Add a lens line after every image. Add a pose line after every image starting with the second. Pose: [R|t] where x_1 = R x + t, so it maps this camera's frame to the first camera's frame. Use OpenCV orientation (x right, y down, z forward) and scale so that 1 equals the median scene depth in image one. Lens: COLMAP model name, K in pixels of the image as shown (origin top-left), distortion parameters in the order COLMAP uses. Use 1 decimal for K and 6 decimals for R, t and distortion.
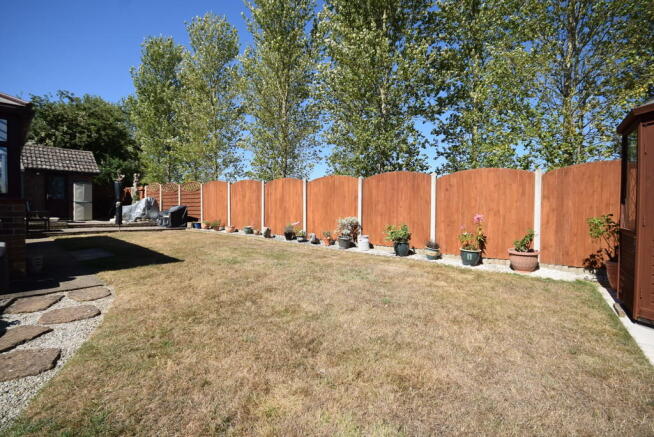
lens RADIAL K [[282.9, 0, 326.2], [0, 282.9, 220.9], [0, 0, 1]] dist [0.000052, -0.014649]
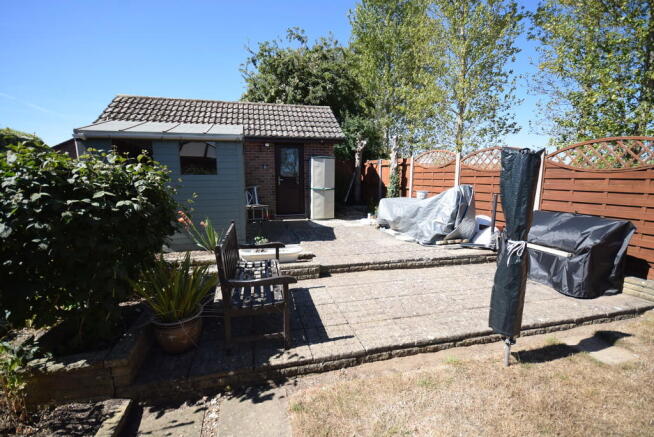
lens RADIAL K [[282.9, 0, 326.2], [0, 282.9, 220.9], [0, 0, 1]] dist [0.000052, -0.014649]
pose [[0.813552, 0.083839, -0.575417, -0.502836], [-0.015352, 0.992304, 0.122874, -0.073678], [0.581290, -0.091130, 0.808577, 0.501819]]
